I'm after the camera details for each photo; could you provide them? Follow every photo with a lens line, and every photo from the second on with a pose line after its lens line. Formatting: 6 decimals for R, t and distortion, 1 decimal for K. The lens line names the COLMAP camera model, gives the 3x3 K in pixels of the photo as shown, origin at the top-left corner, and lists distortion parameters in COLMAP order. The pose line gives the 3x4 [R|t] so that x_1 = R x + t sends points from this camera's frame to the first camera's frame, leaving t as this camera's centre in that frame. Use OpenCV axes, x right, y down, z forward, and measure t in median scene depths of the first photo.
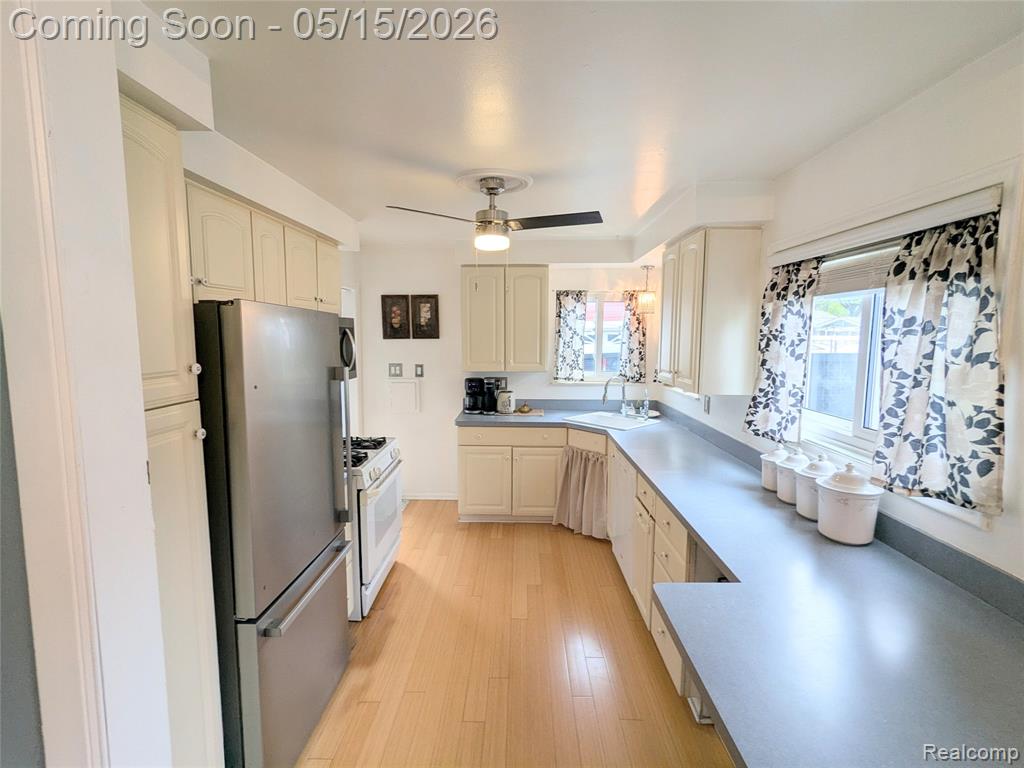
lens RADIAL K [[482.9, 0, 510.1], [0, 482.9, 381.9], [0, 0, 1]] dist [-0.004705, 0.002460]
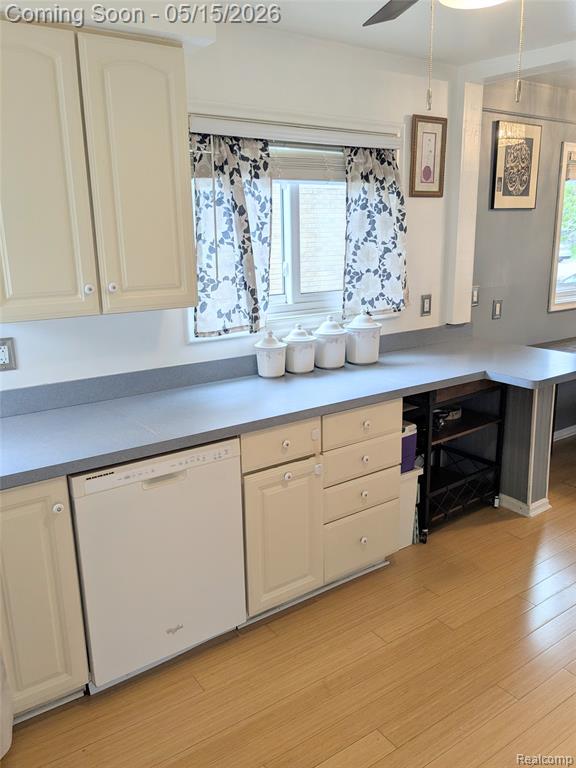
lens RADIAL K [[603.6, 0, 290.2], [0, 603.6, 384.2], [0, 0, 1]] dist [0.033788, -0.057454]
pose [[-0.588696, -0.194278, 0.784661, -0.397396], [0.096982, 0.946703, 0.307160, -0.123254], [-0.802515, 0.256923, -0.538479, 1.404569]]
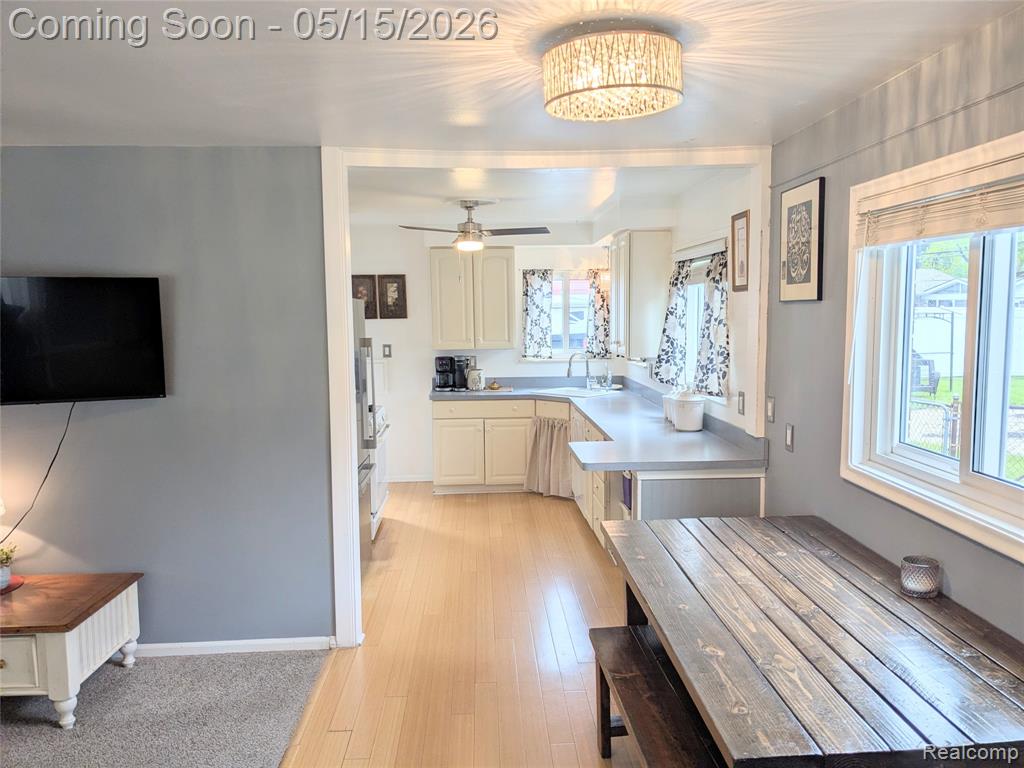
lens RADIAL K [[804.8, 0, 536.7], [0, 804.8, 391.8], [0, 0, 1]] dist [0.033788, -0.057454]
pose [[0.995325, -0.022855, 0.093844, -0.066642], [0.022789, 0.999739, 0.001782, 0.110494], [-0.093860, 0.000365, 0.995585, -1.154784]]
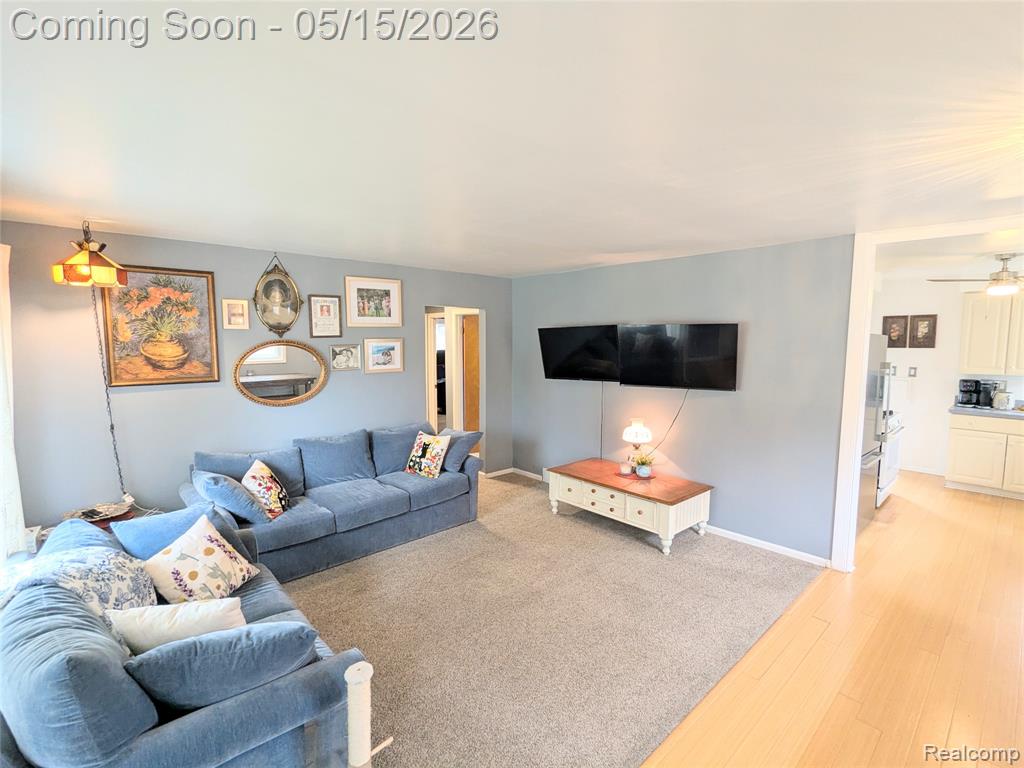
lens RADIAL K [[482.9, 0, 511.3], [0, 482.9, 384.3], [0, 0, 1]] dist [-0.004705, 0.002460]
pose [[0.691974, 0.066066, -0.718893, 0.005572], [-0.072293, 0.997140, 0.022050, 0.104251], [0.718293, 0.036713, 0.694771, -1.213085]]
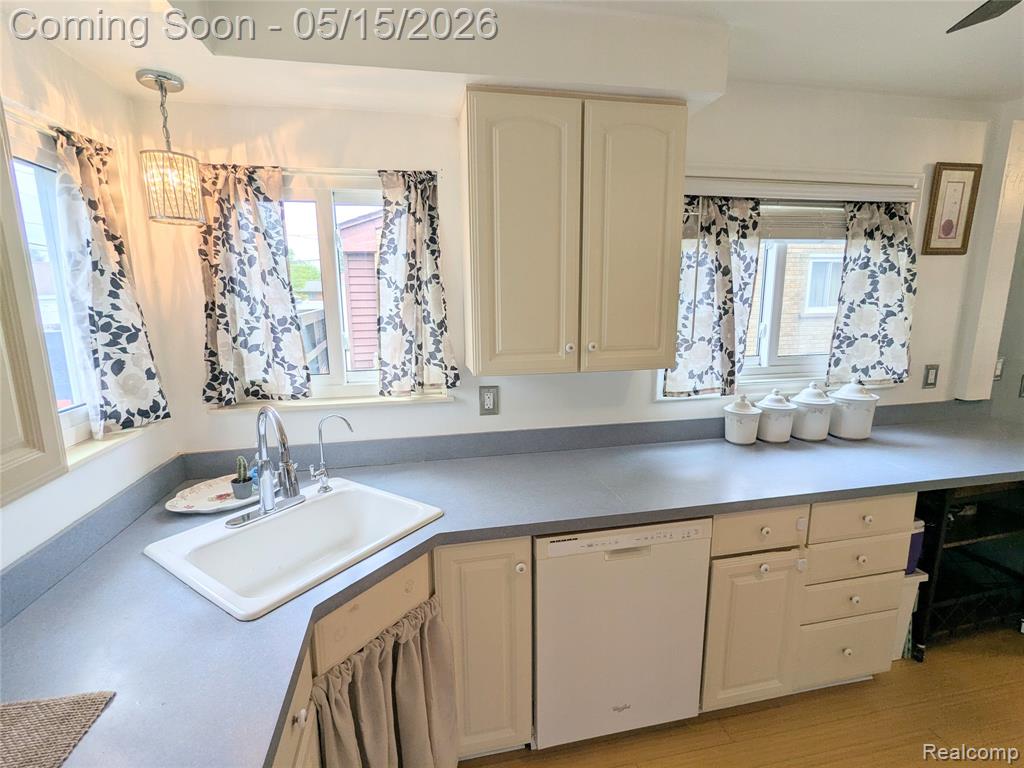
lens RADIAL K [[482.9, 0, 513.6], [0, 482.9, 384.1], [0, 0, 1]] dist [-0.004705, 0.002460]
pose [[-0.219533, -0.185237, 0.957858, -0.212482], [0.110317, 0.970799, 0.213023, -0.121534], [-0.969348, 0.152434, -0.192688, 1.363139]]
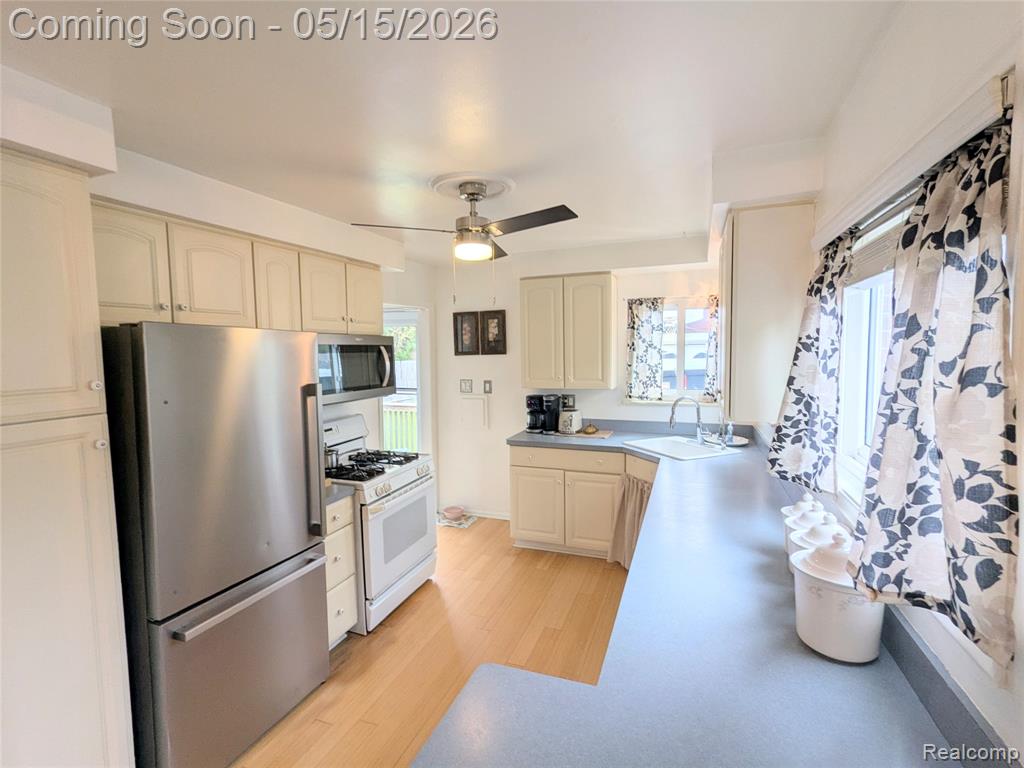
lens RADIAL K [[482.9, 0, 511.8], [0, 482.9, 382.1], [0, 0, 1]] dist [-0.004705, 0.002460]
pose [[0.942908, 0.004781, -0.333020, 0.319638], [-0.015195, 0.999473, -0.028672, -0.009152], [0.332707, 0.032095, 0.942484, 0.139307]]
